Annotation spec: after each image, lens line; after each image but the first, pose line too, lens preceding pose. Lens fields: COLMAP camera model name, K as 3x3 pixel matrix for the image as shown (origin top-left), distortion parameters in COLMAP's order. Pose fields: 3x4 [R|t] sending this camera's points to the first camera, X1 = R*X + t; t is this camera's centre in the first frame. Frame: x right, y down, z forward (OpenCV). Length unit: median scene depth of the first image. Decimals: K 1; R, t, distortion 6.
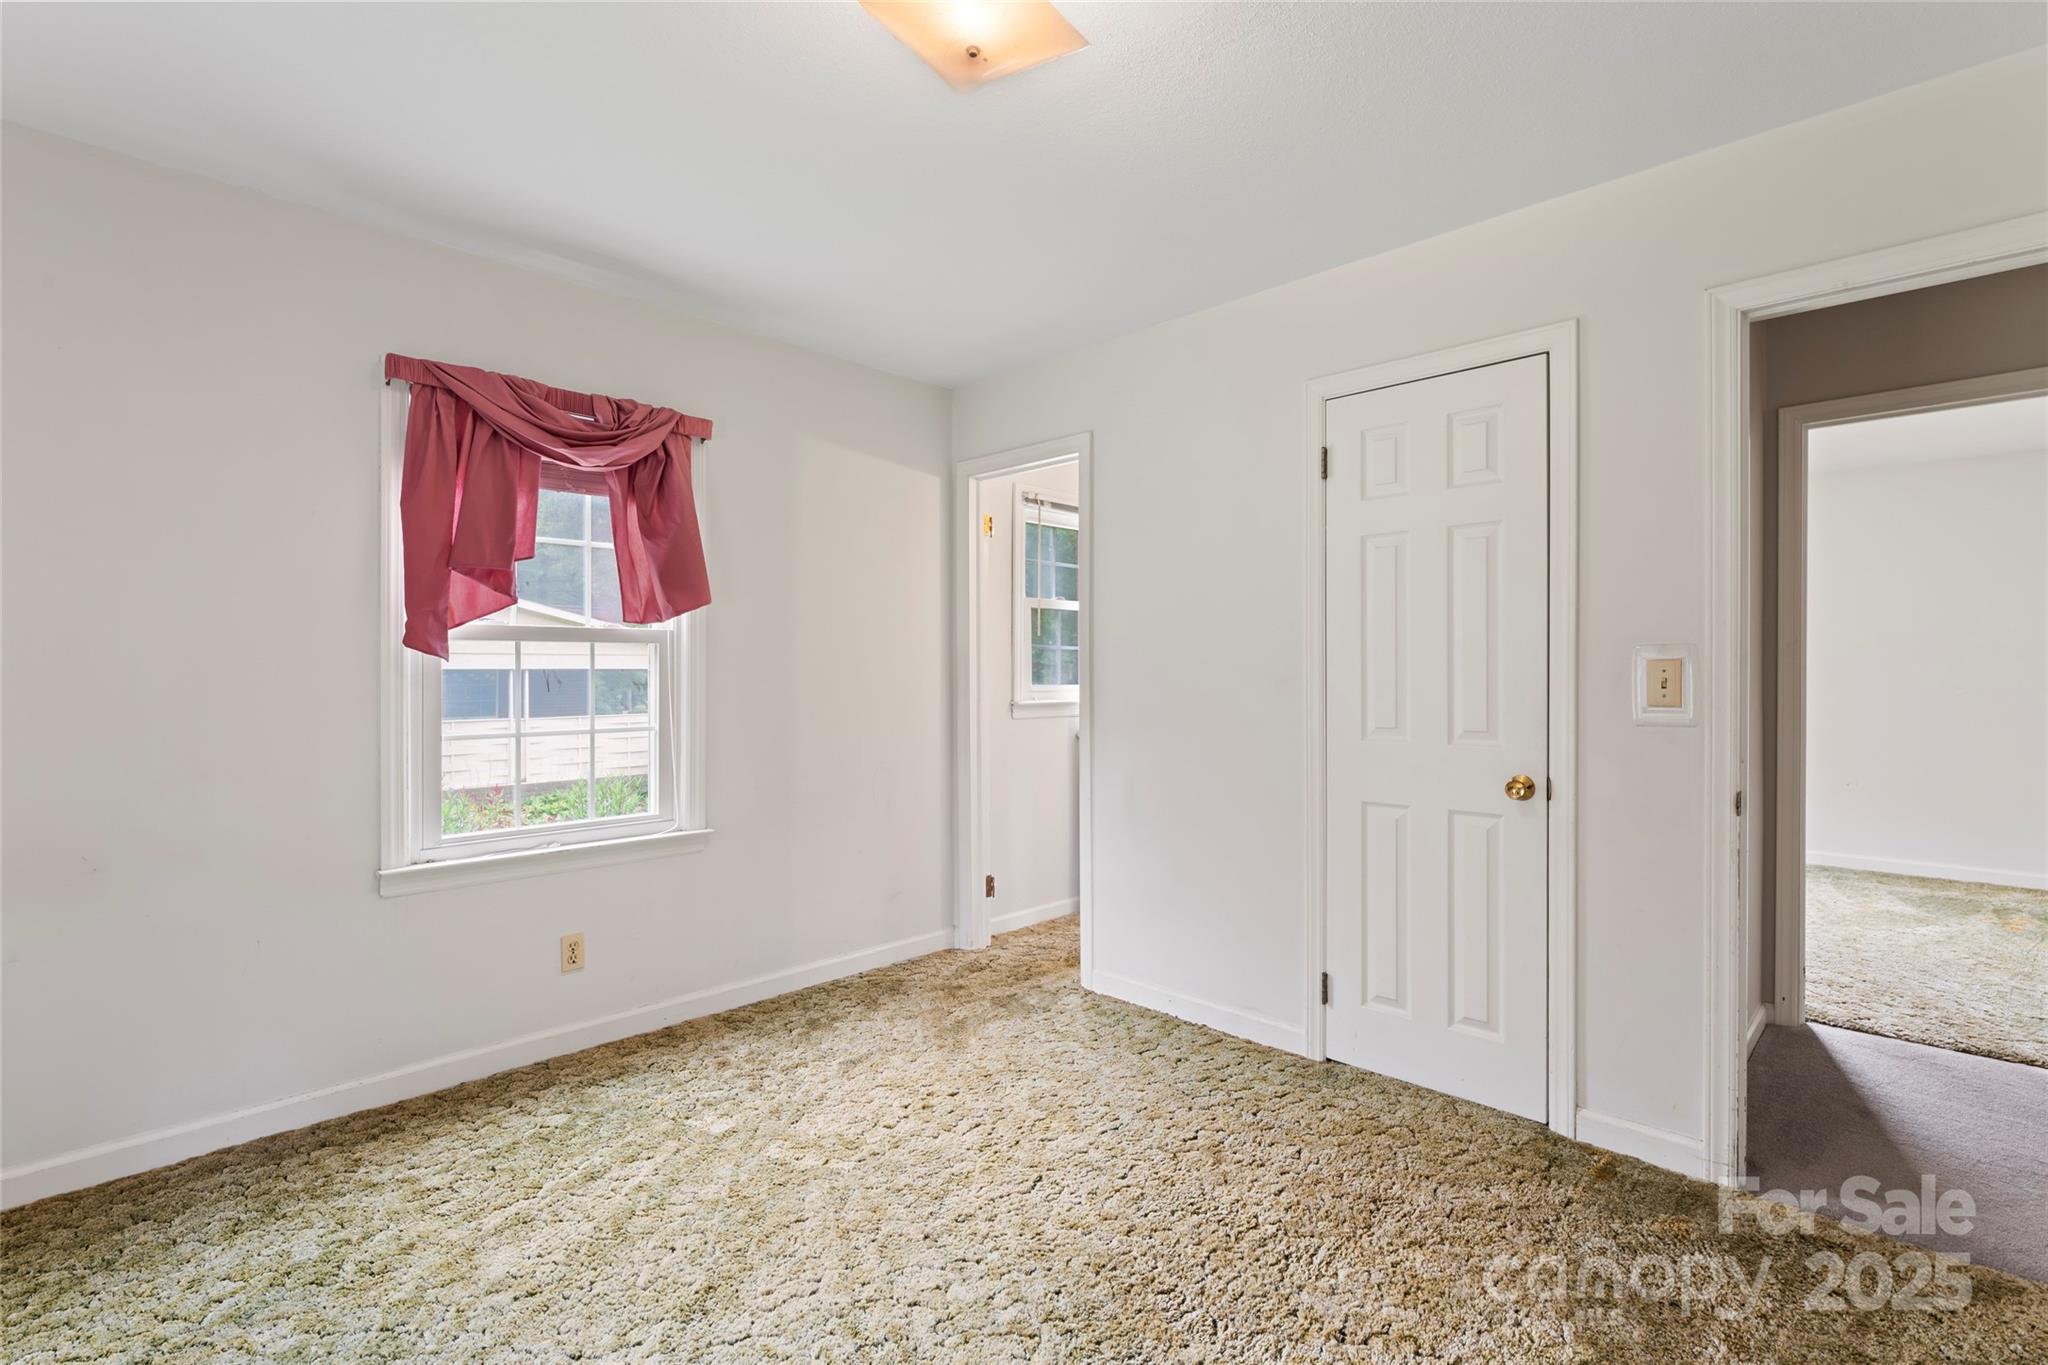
lens RADIAL K [[944.3, 0, 1022.7], [0, 944.3, 677.9], [0, 0, 1]] dist [-0.003091, 0.000780]
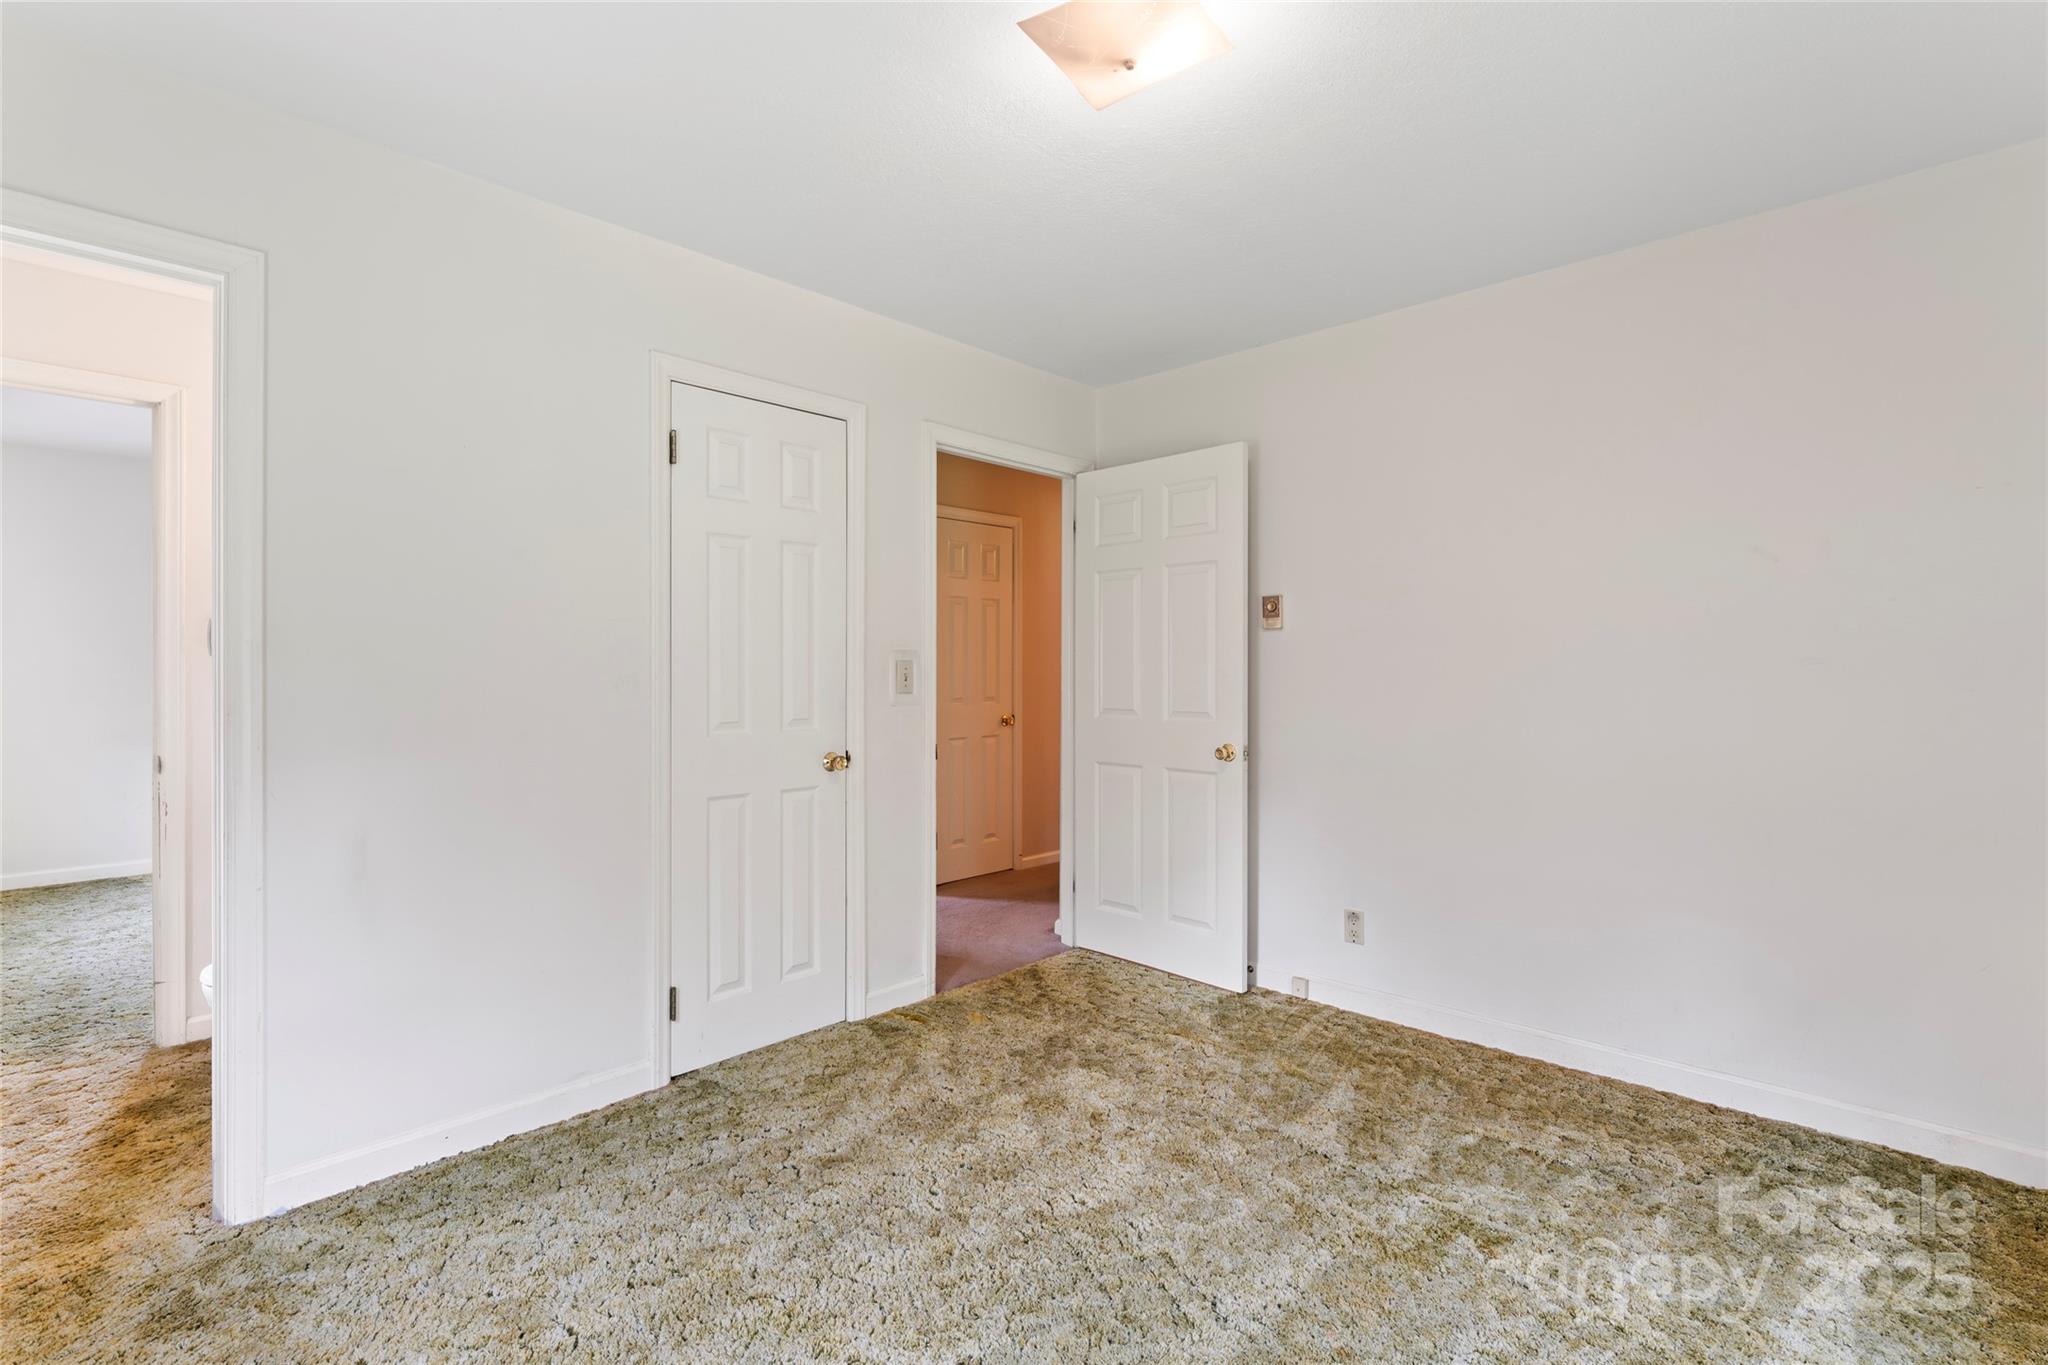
lens RADIAL K [[944.3, 0, 1022.6], [0, 944.3, 673.8], [0, 0, 1]] dist [-0.003091, 0.000780]
pose [[-0.018002, -0.006273, 0.999818, -0.693504], [0.004097, 0.999971, 0.006348, -0.006546], [-0.999830, 0.004211, -0.017975, 0.733251]]
